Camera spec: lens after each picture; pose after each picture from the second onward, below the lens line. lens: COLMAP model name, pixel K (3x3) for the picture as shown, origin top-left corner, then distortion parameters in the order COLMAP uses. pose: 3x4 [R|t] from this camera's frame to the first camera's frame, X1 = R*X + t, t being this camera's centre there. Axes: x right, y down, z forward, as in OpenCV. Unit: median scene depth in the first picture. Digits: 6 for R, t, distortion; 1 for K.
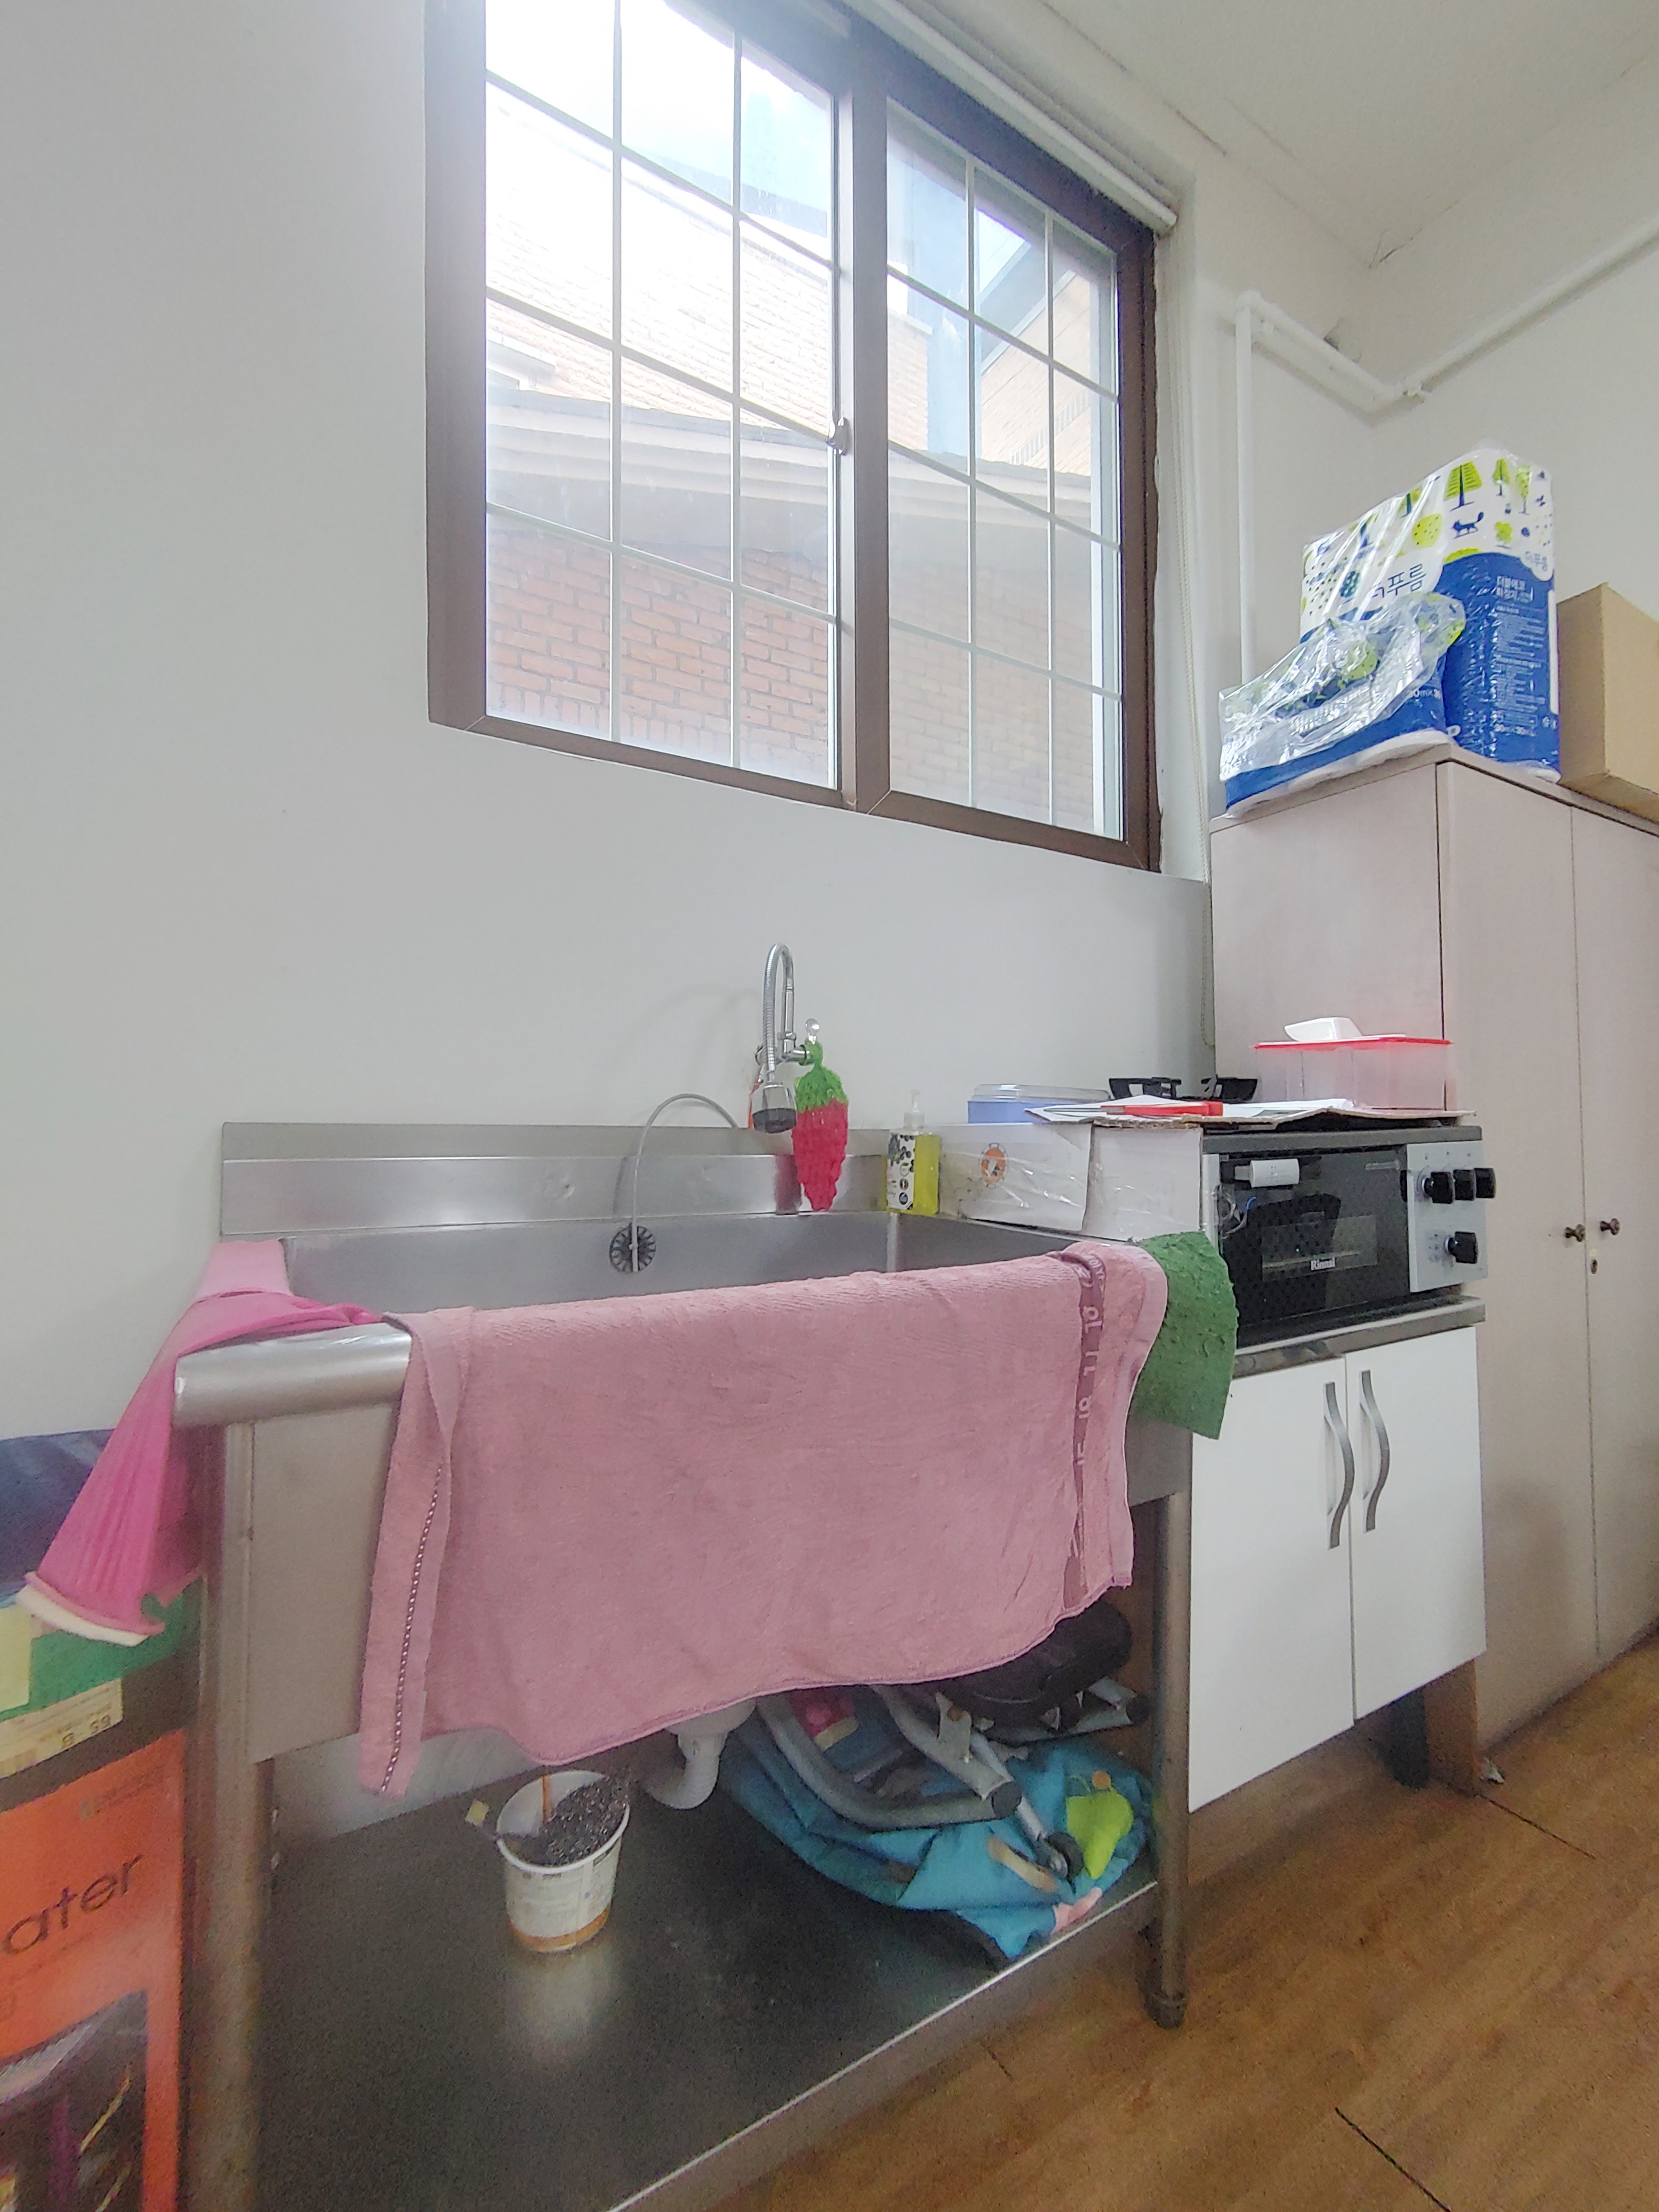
lens RADIAL K [[938.9, 0, 829.5], [0, 938.9, 1106.0], [0, 0, 1]] dist [-0.000530, 0.000131]
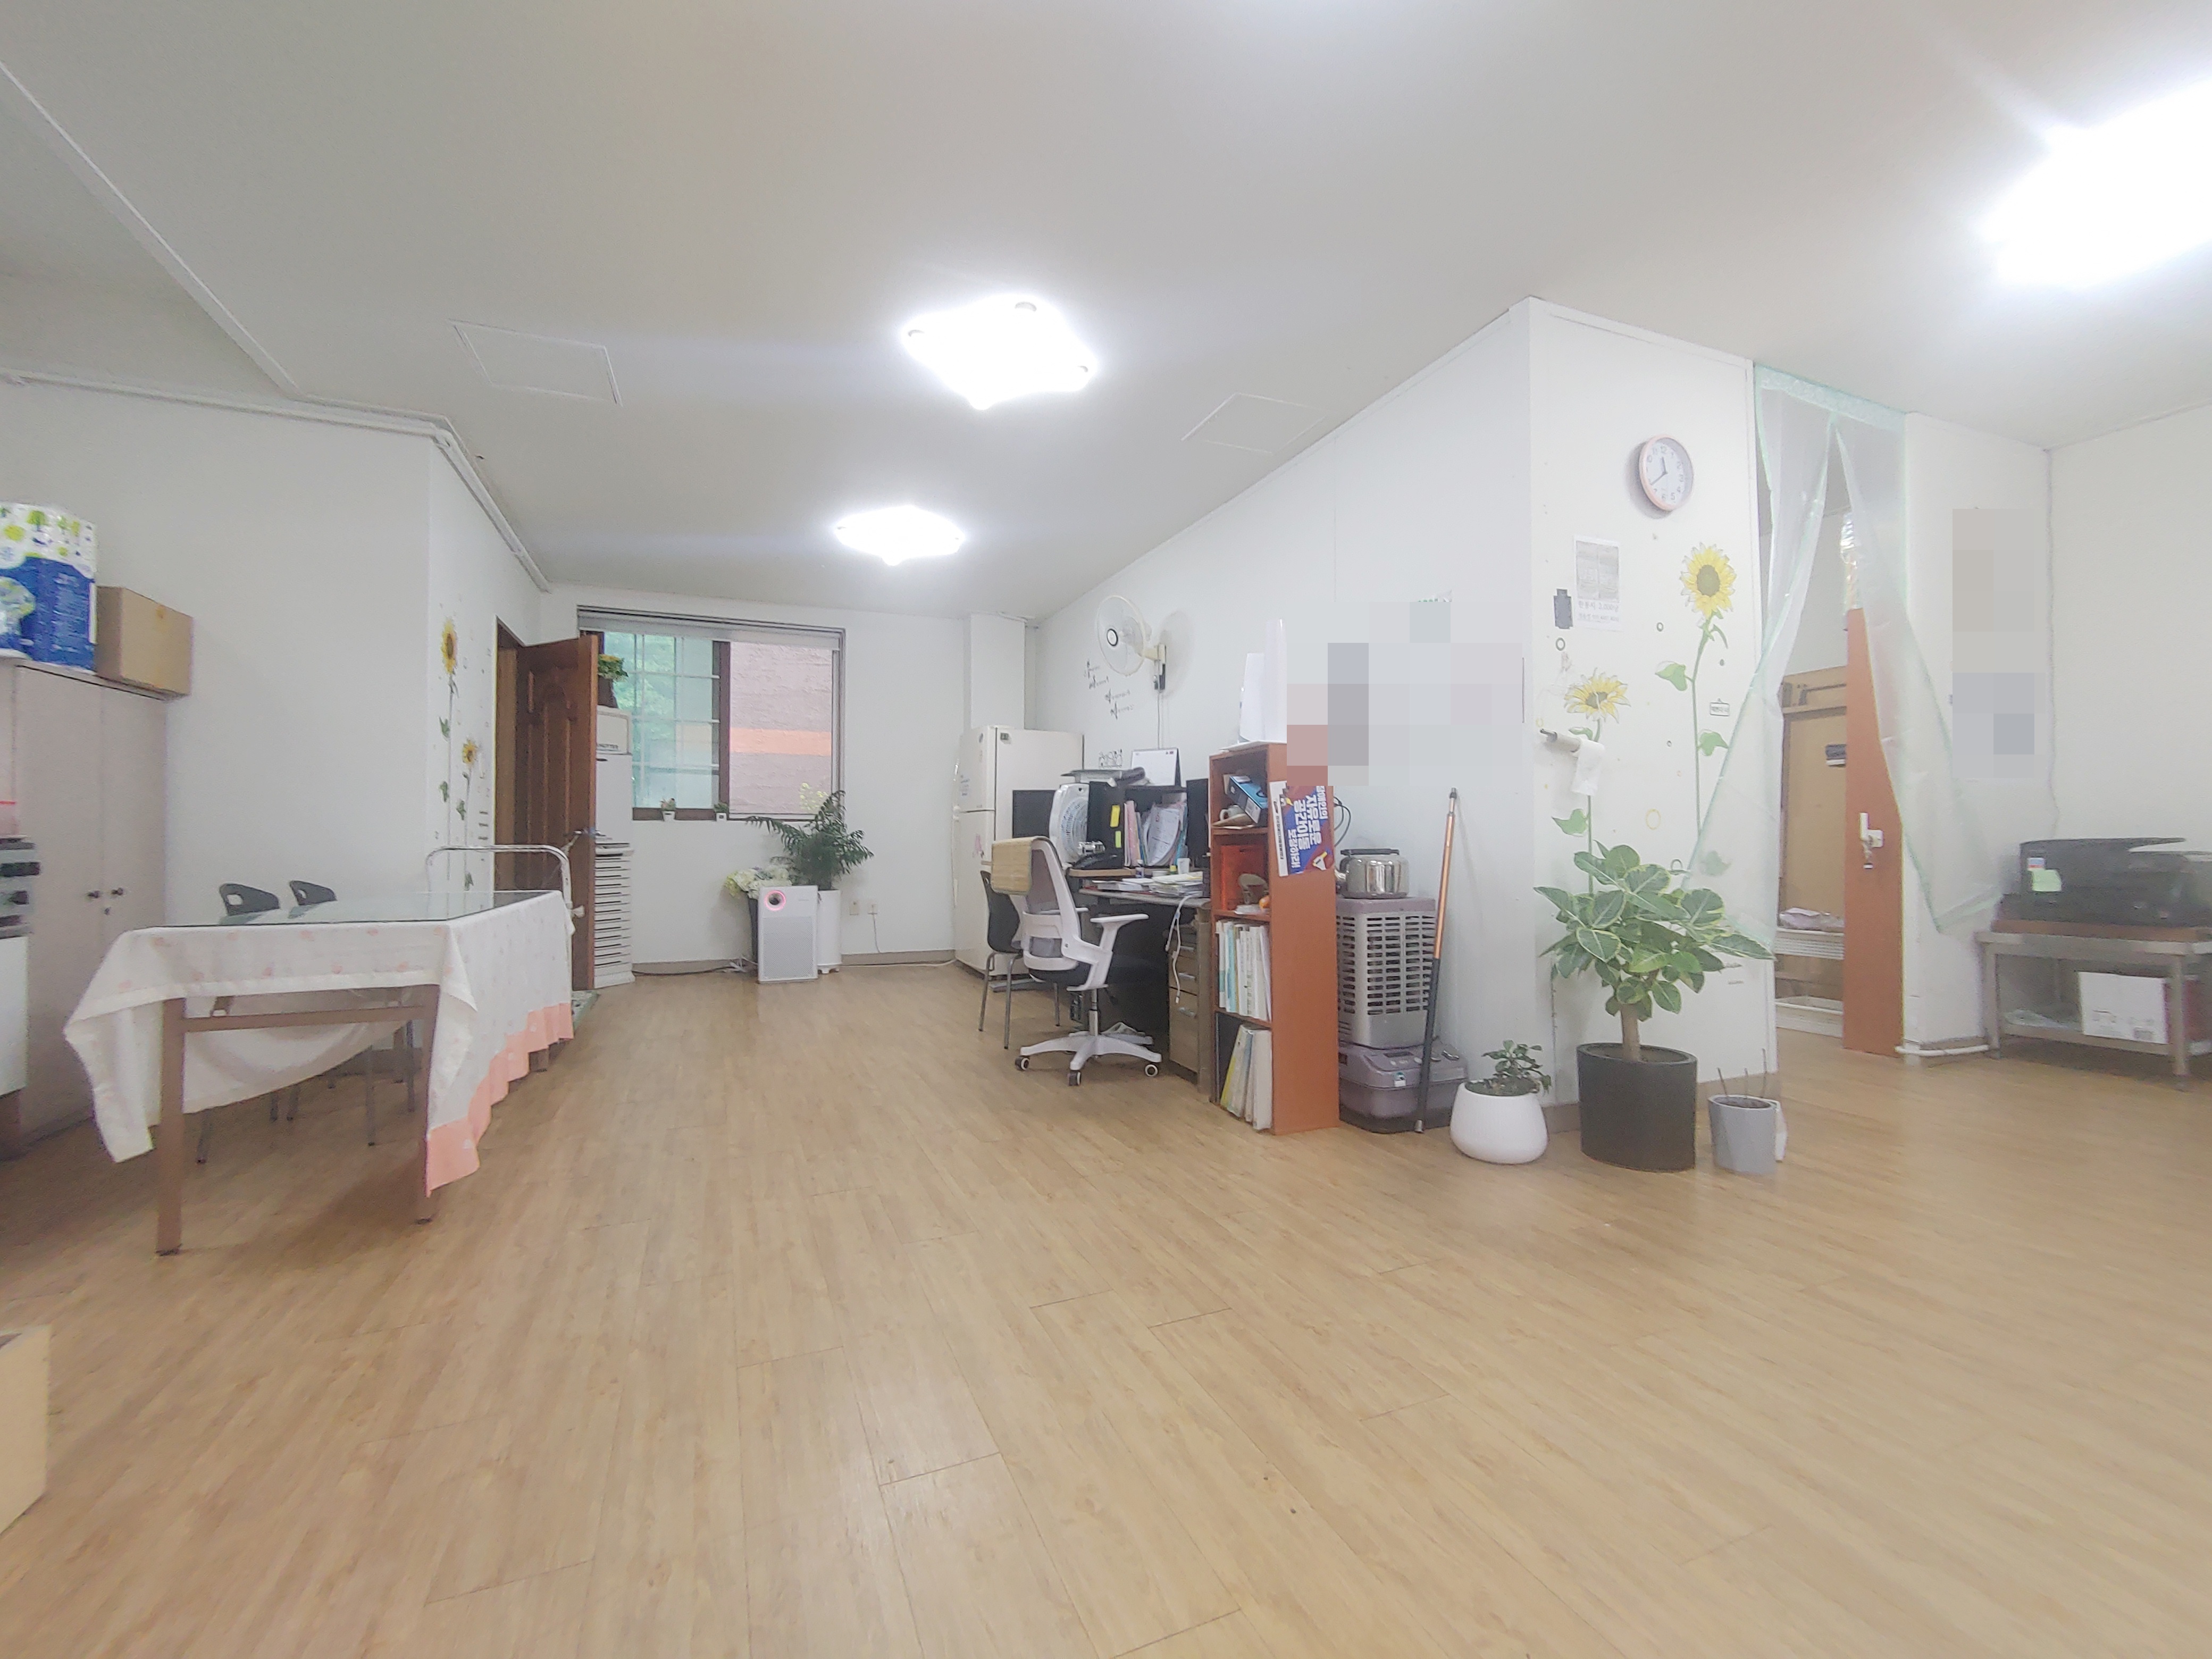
lens RADIAL K [[938.9, 0, 1102.5], [0, 938.9, 831.8], [0, 0, 1]] dist [-0.000530, 0.000131]
pose [[0.152402, 0.018259, 0.988150, -0.963868], [-0.025153, 0.999577, -0.014591, -0.030921], [-0.987998, -0.022632, 0.152797, -1.591628]]
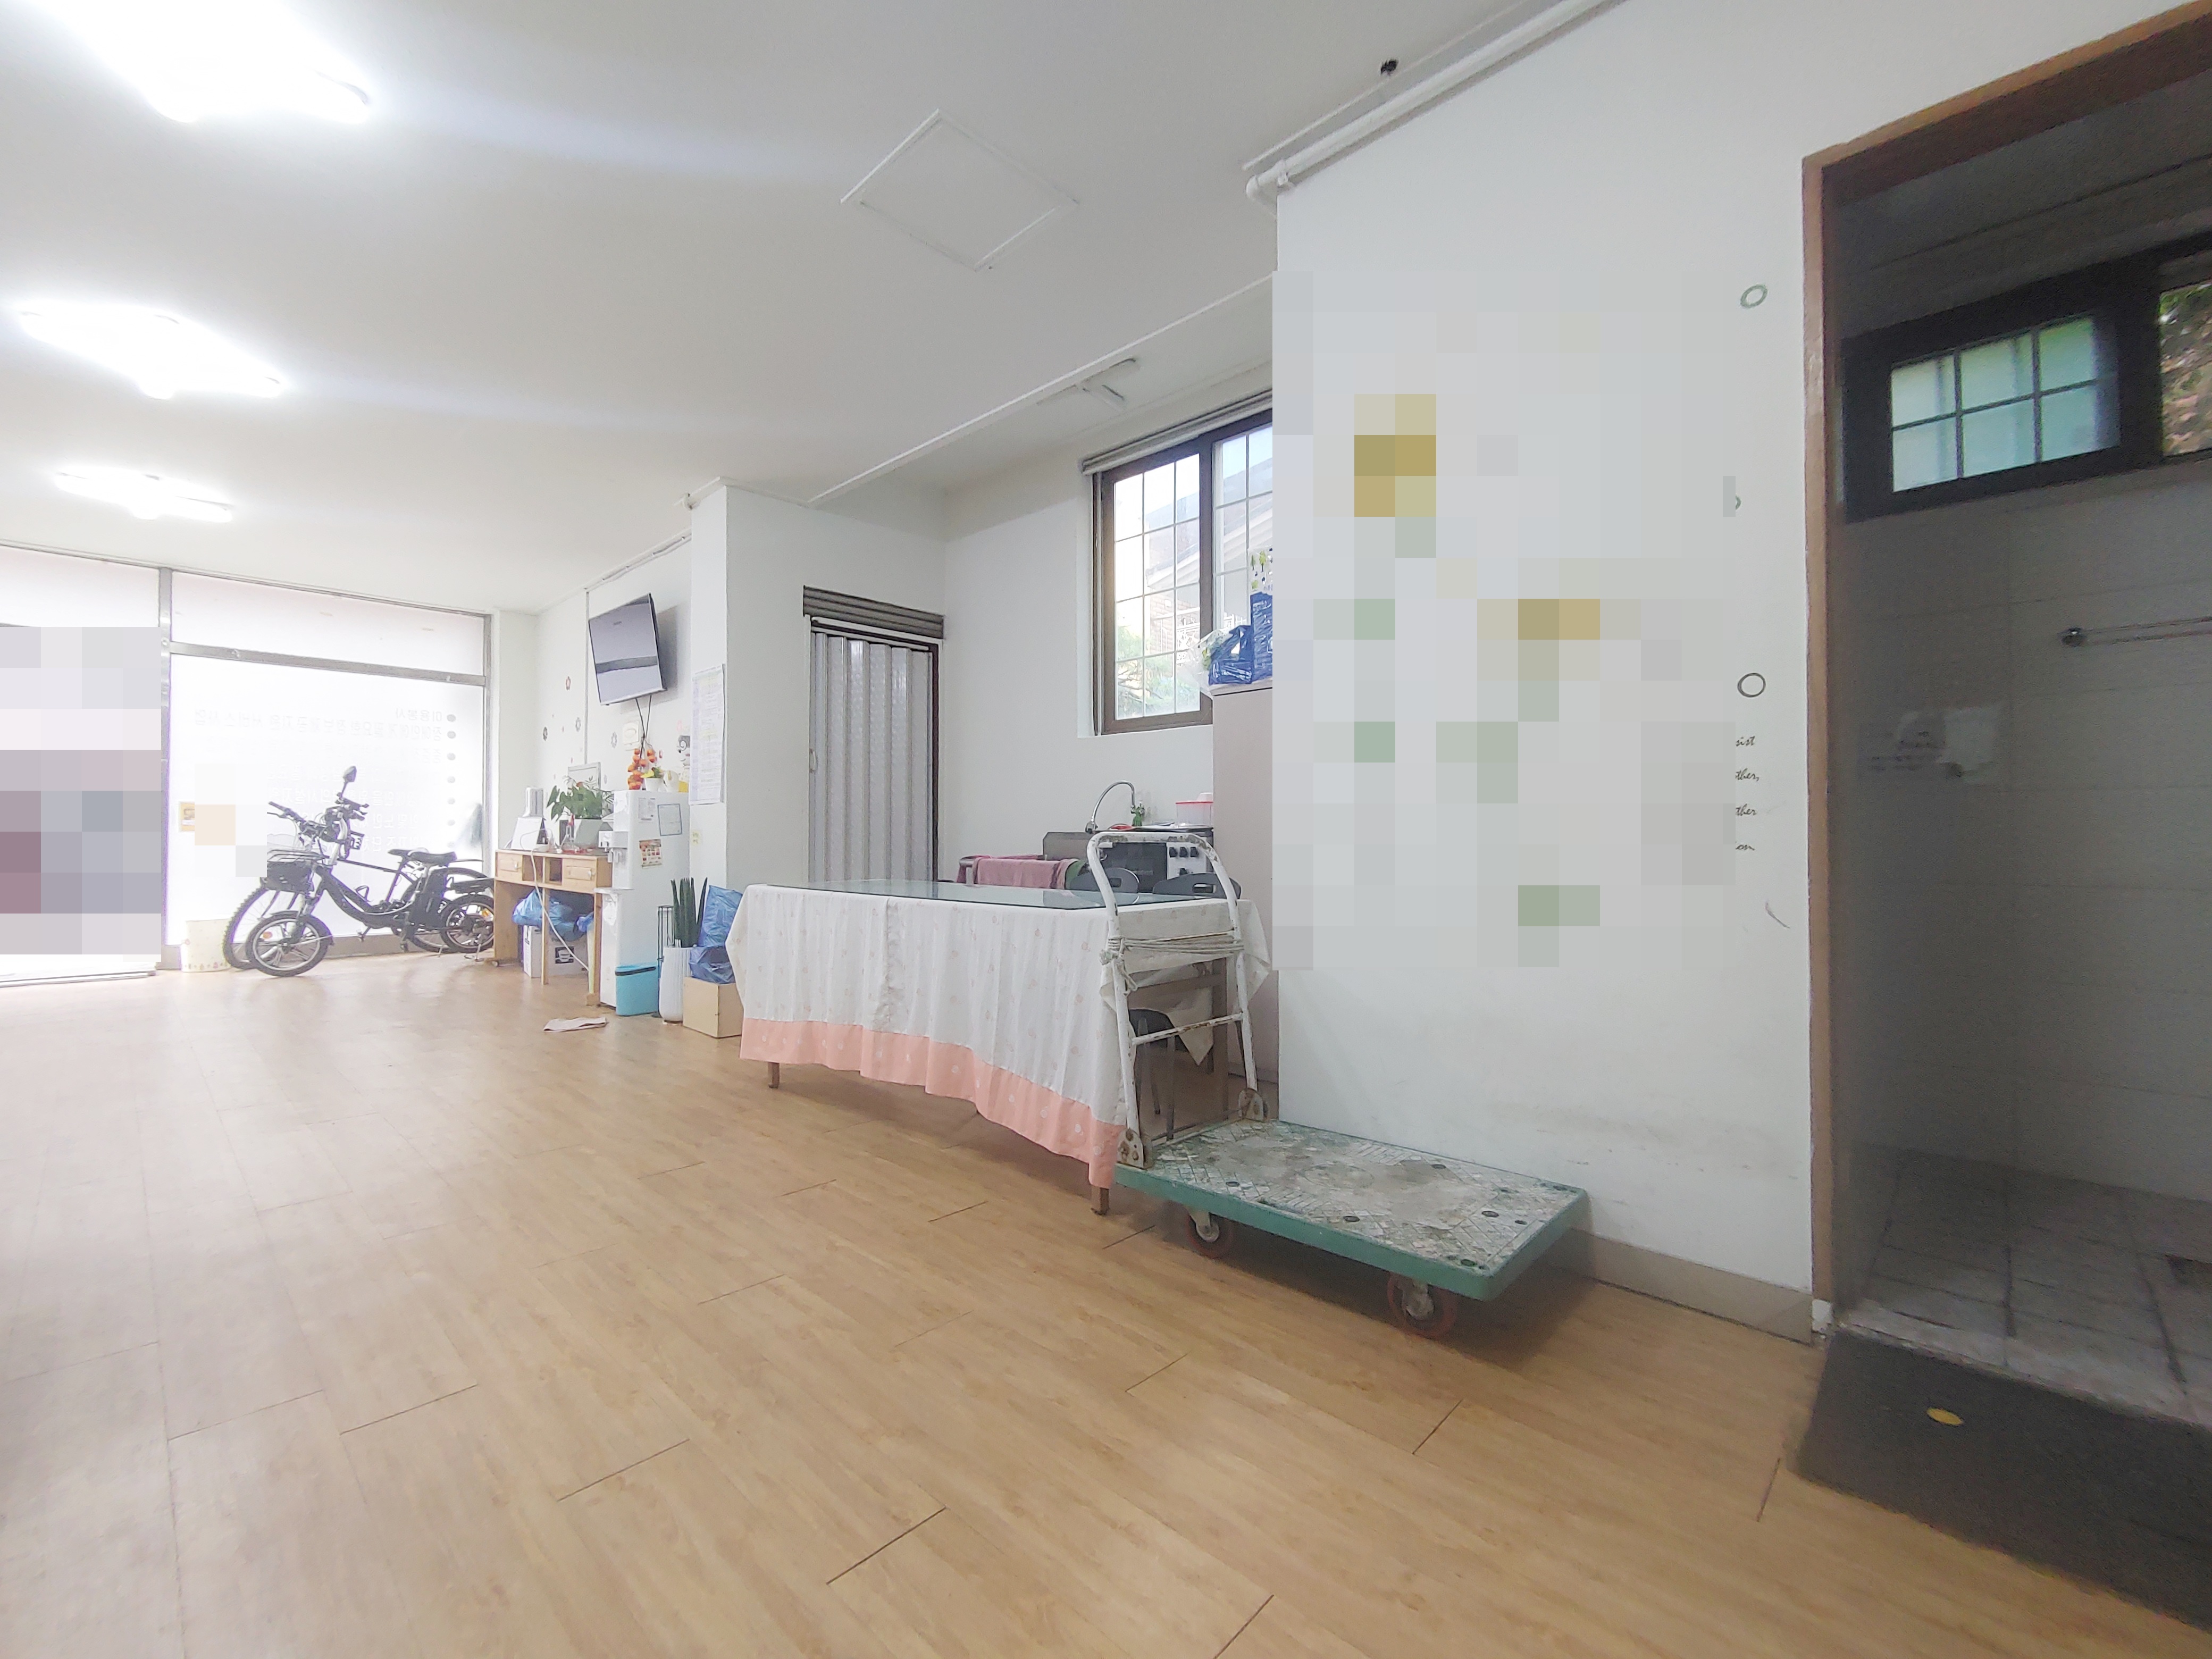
lens RADIAL K [[938.9, 0, 1102.5], [0, 938.9, 831.8], [0, 0, 1]] dist [-0.000530, 0.000131]
pose [[0.261530, -0.003404, -0.965189, 2.982357], [0.017477, 0.999847, 0.001210, 0.008804], [0.965037, -0.017185, 0.261549, -0.016724]]
